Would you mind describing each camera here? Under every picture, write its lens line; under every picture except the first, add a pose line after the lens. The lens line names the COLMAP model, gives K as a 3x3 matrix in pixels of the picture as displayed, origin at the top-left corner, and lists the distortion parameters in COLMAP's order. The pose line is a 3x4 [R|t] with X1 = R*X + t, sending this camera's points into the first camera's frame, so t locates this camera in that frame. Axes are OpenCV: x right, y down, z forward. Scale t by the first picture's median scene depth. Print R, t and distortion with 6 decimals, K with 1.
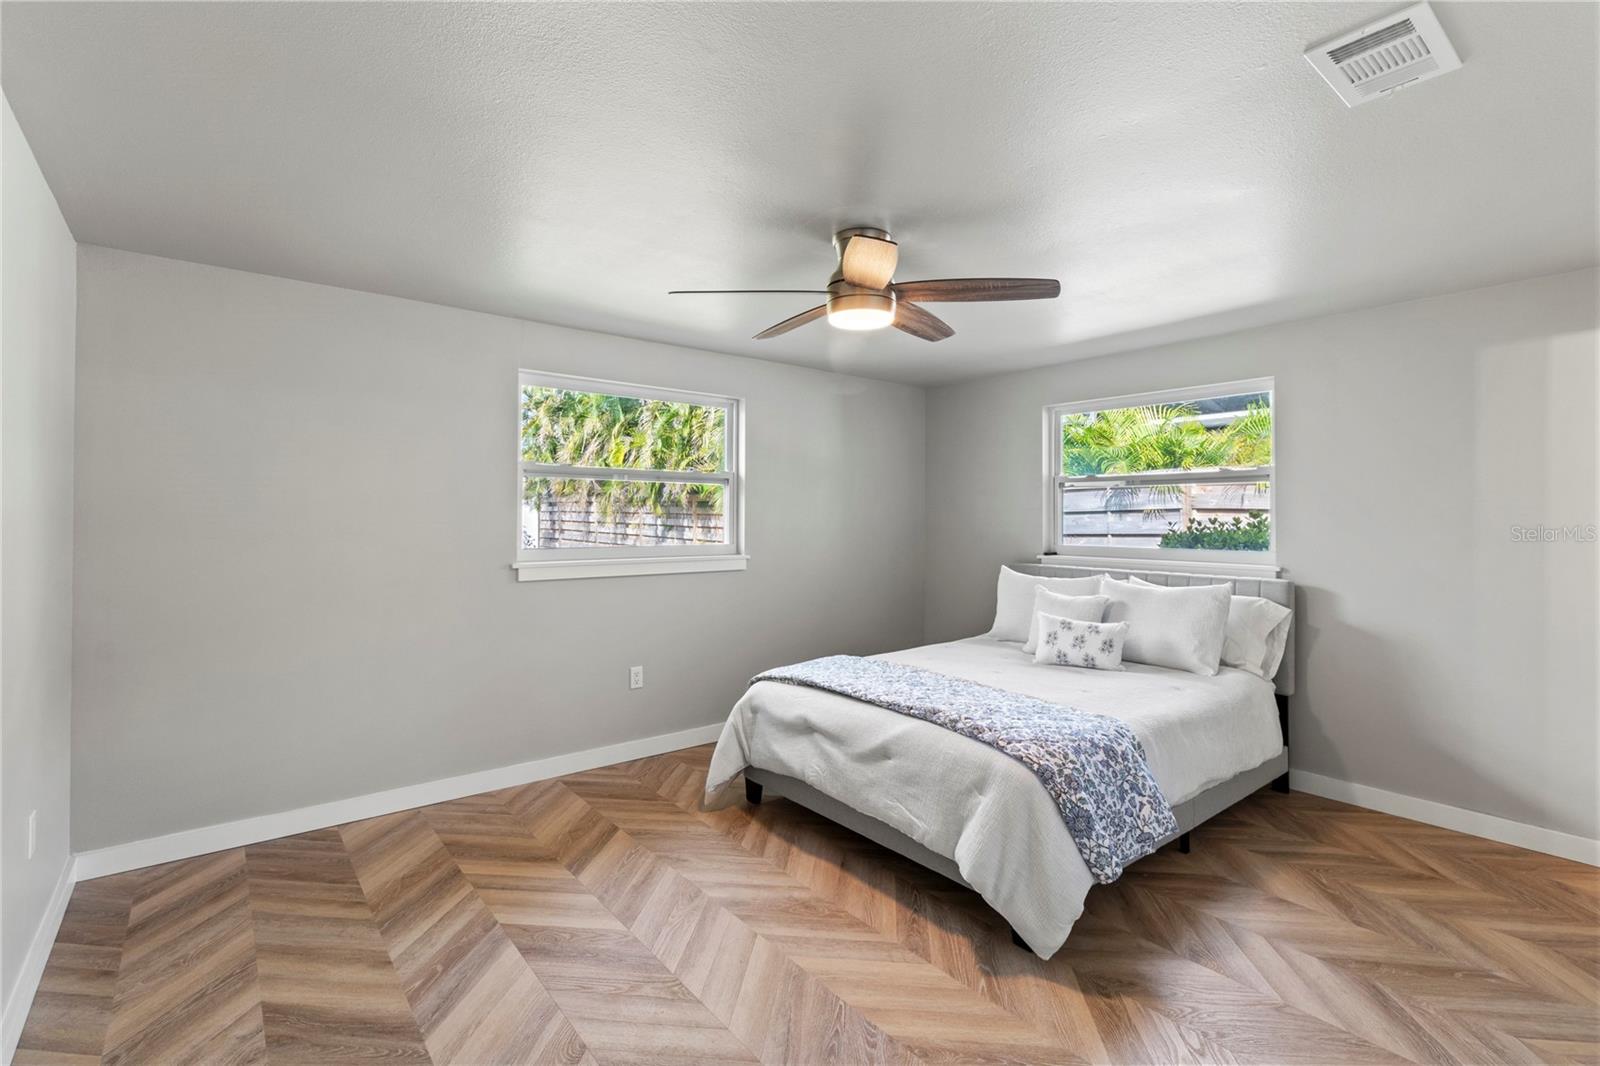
lens RADIAL K [[742.0, 0, 820.4], [0, 742.0, 514.7], [0, 0, 1]] dist [0.000073, -0.000066]
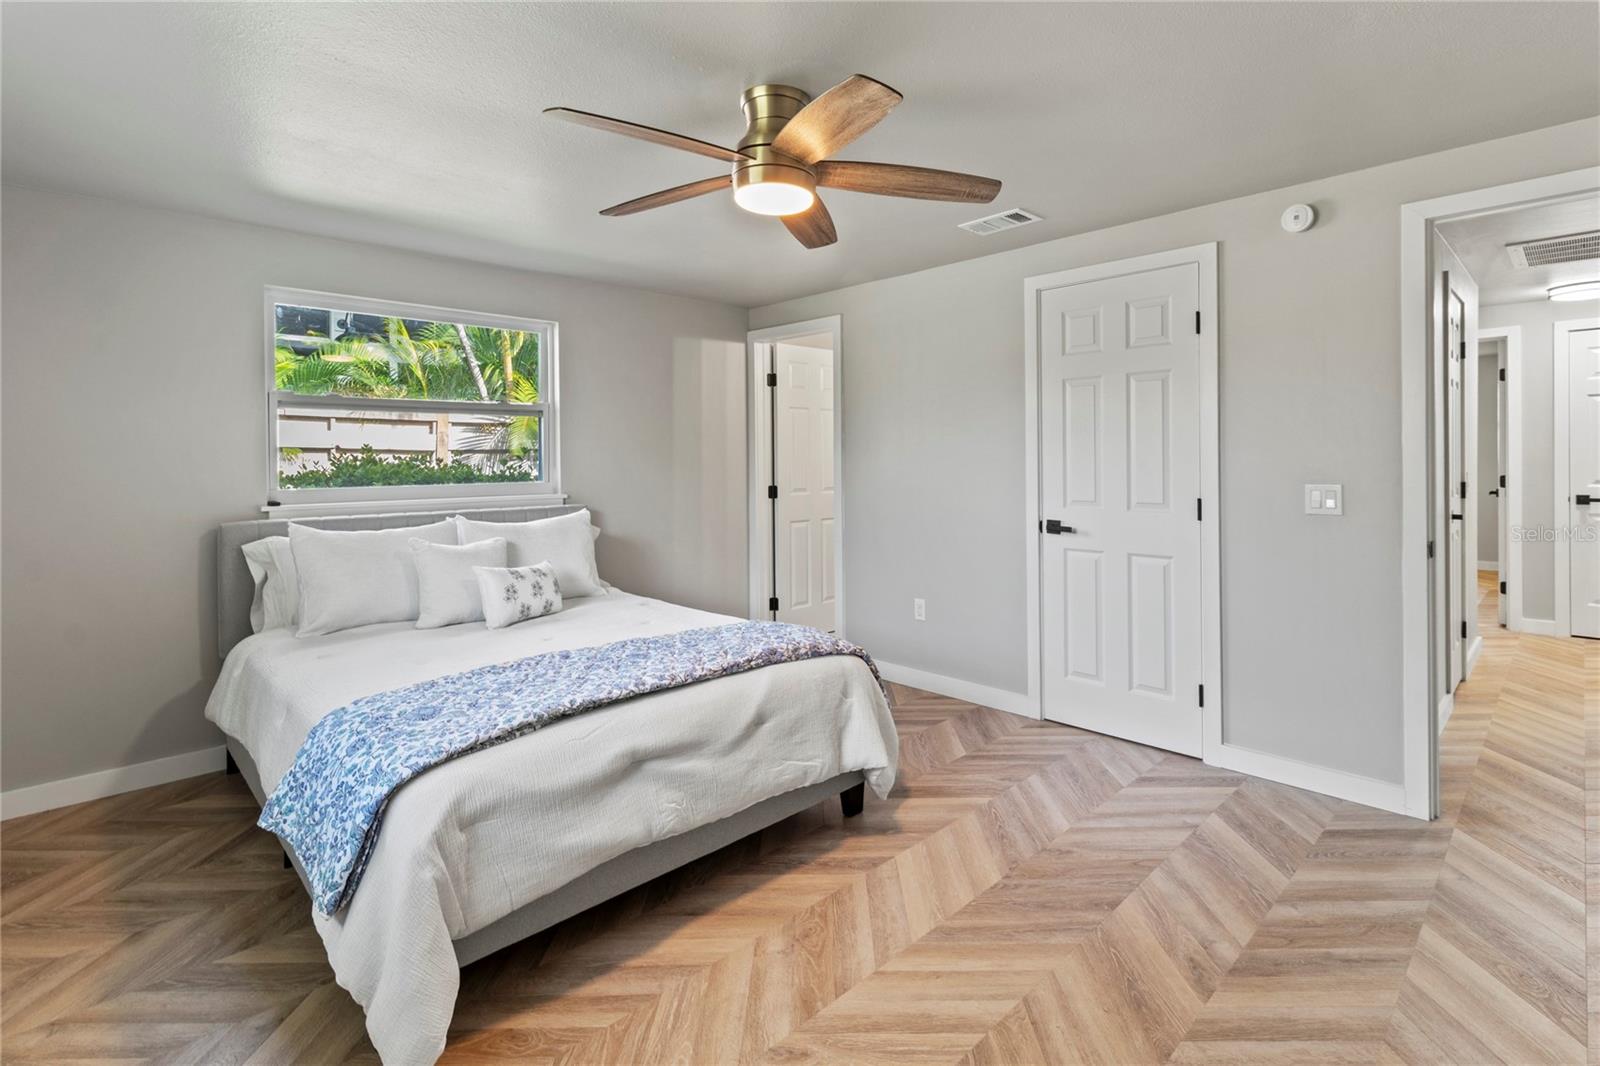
lens RADIAL K [[747.8, 0, 818.2], [0, 747.8, 491.8], [0, 0, 1]] dist [-0.000557, -0.000285]
pose [[-0.098155, -0.038096, 0.994442, -0.731085], [0.006750, 0.999219, 0.038946, 0.032524], [-0.995148, 0.010535, -0.097821, 0.995038]]
